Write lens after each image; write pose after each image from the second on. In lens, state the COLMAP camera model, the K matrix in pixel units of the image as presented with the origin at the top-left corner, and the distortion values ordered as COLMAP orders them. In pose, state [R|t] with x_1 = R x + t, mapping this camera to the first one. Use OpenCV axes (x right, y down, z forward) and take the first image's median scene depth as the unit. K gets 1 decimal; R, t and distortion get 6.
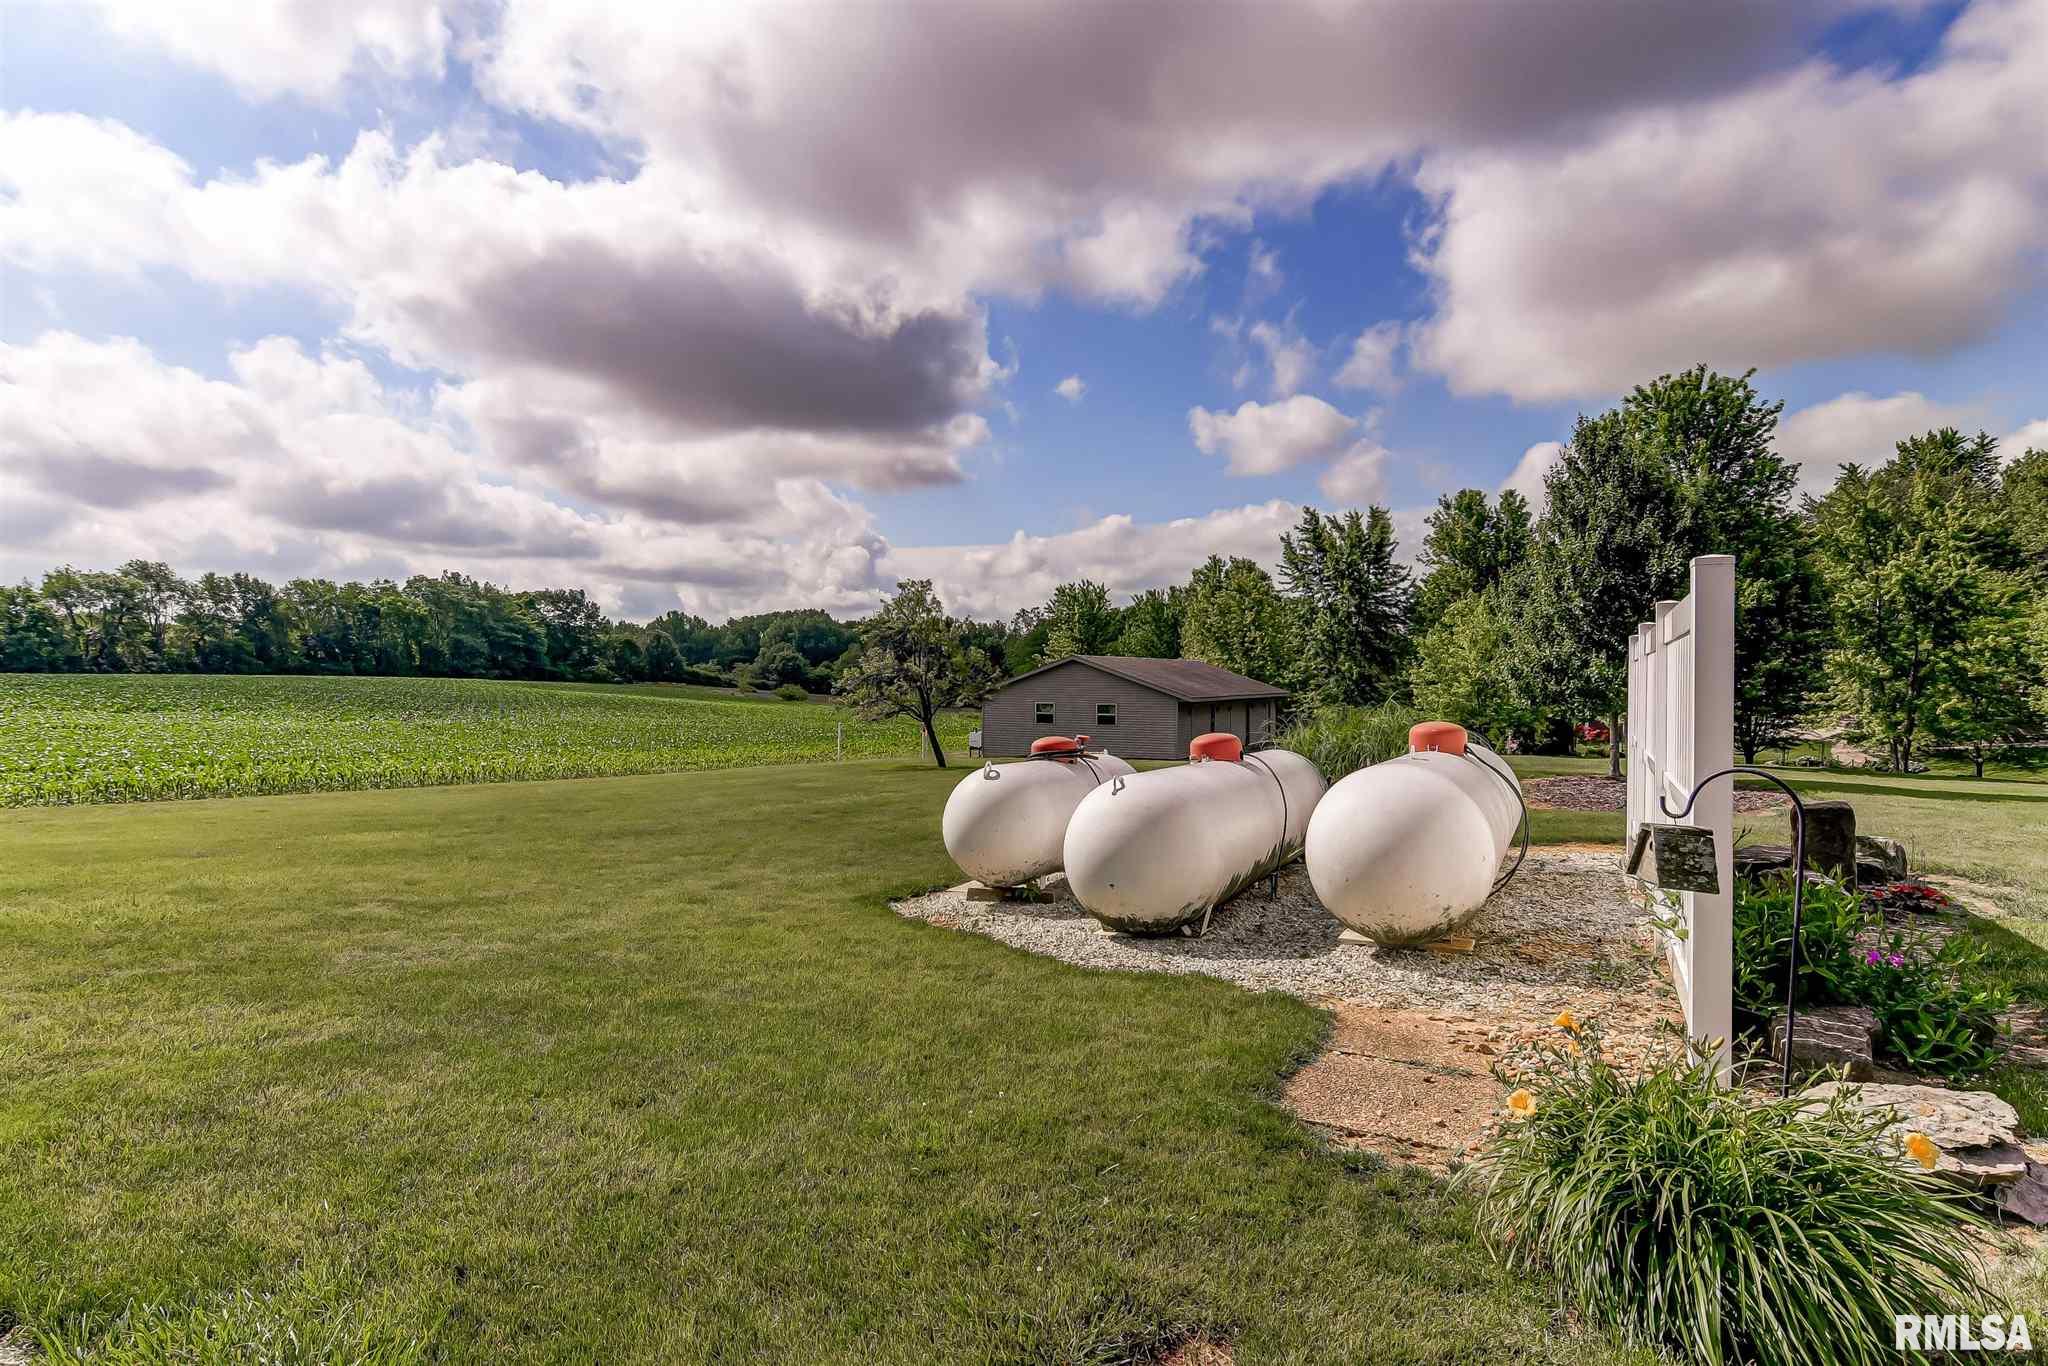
lens RADIAL K [[1104.9, 0, 1023.6], [0, 1104.9, 687.3], [0, 0, 1]] dist [0.000456, -0.000070]
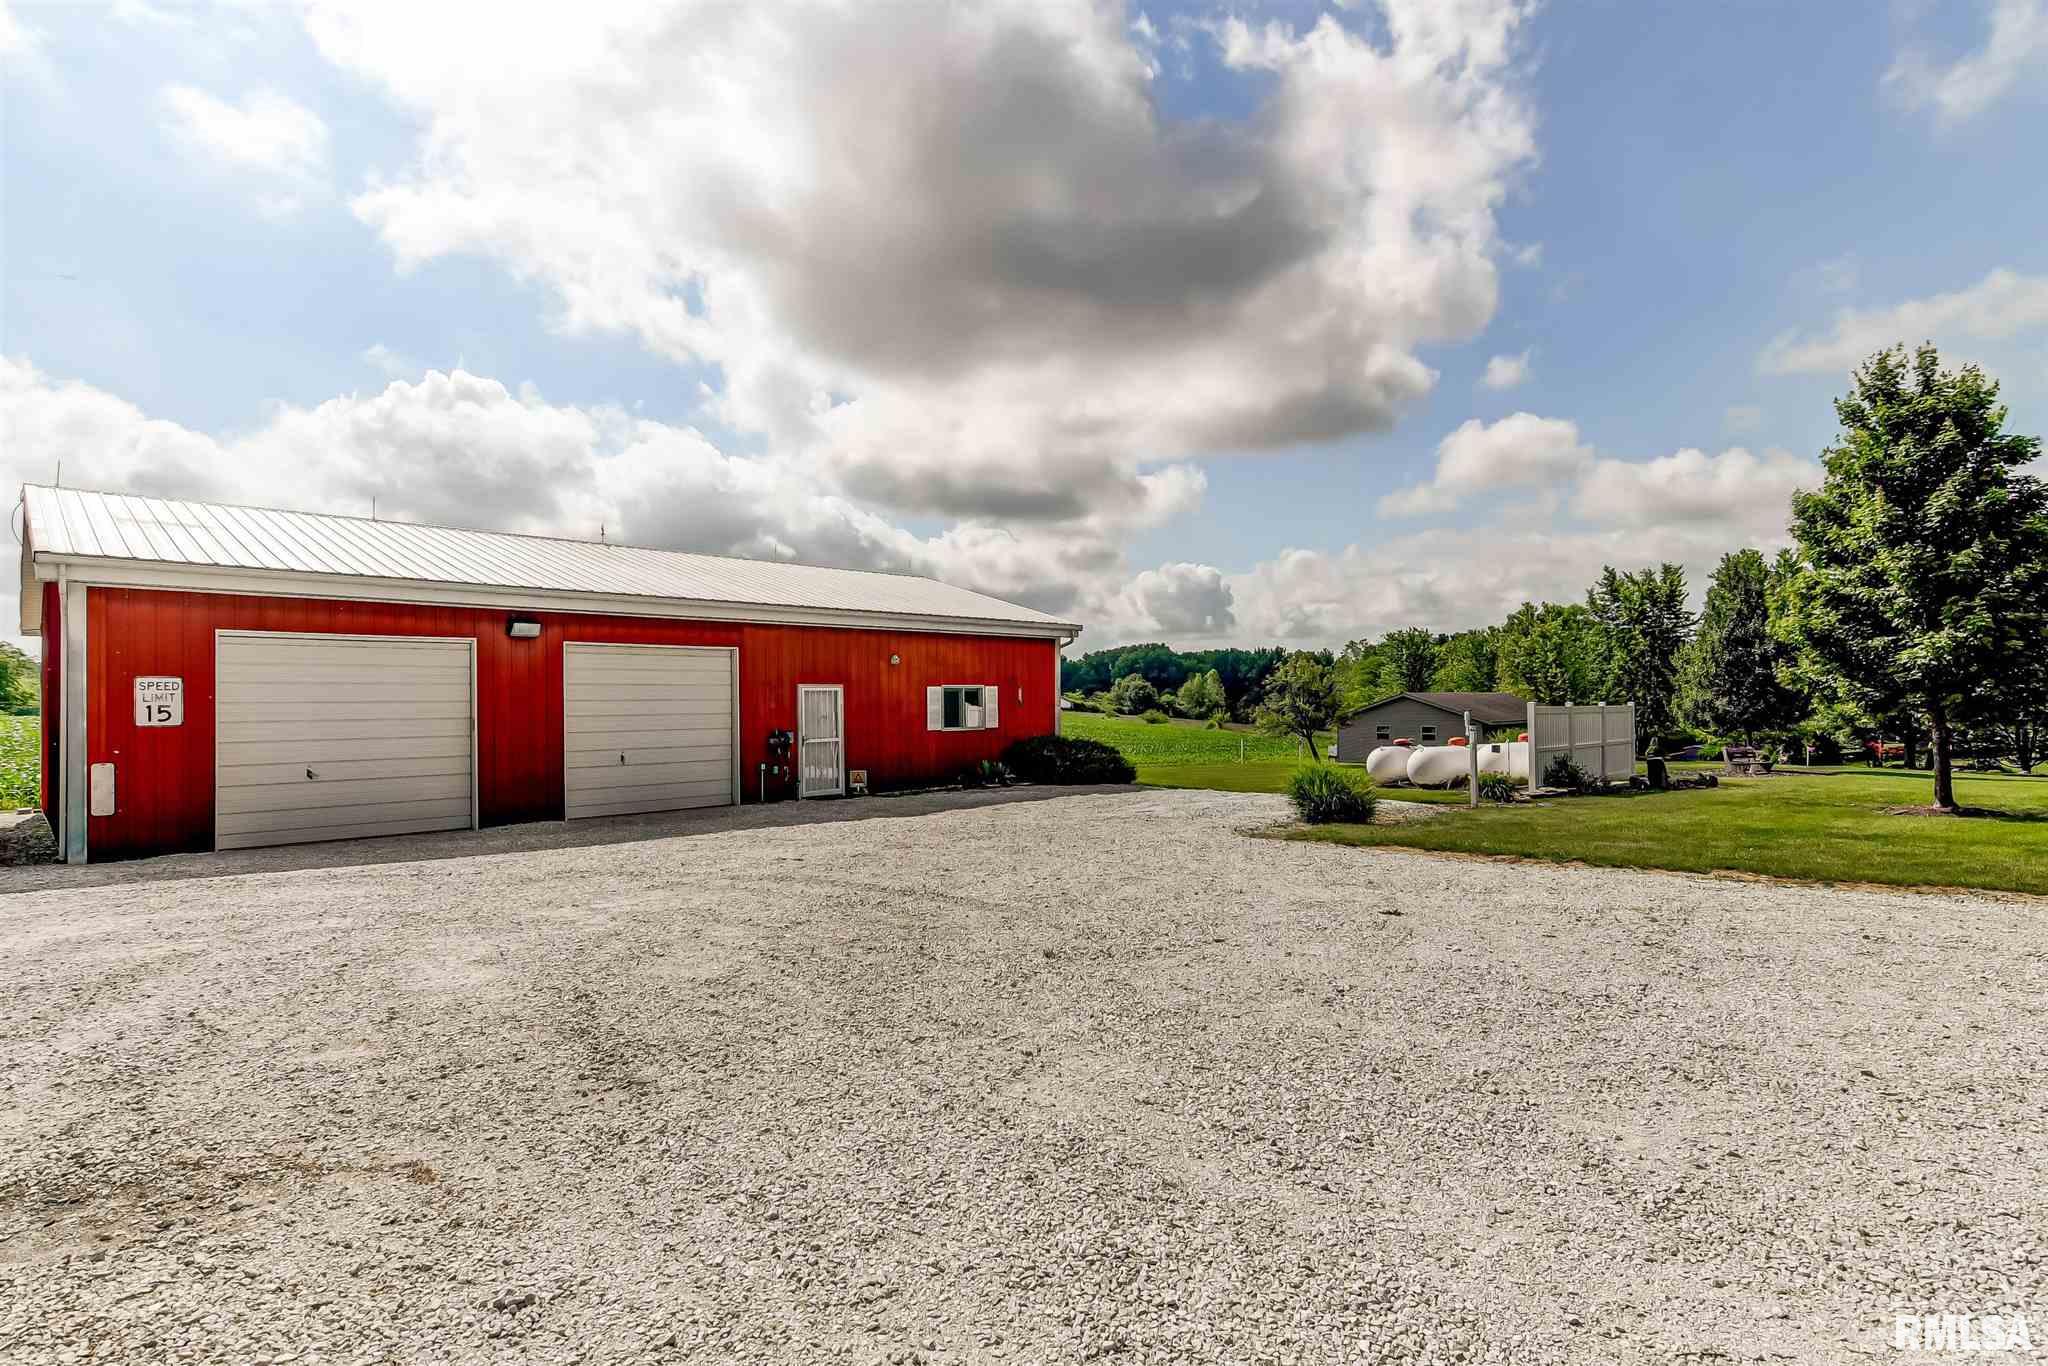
lens RADIAL K [[1000.3, 0, 1003.0], [0, 1000.3, 713.5], [0, 0, 1]] dist [0.002651, -0.000842]
pose [[0.945331, -0.007151, -0.326033, -0.014154], [0.008126, 0.999966, 0.001629, -0.004745], [0.326010, -0.004189, 0.945357, -0.244751]]
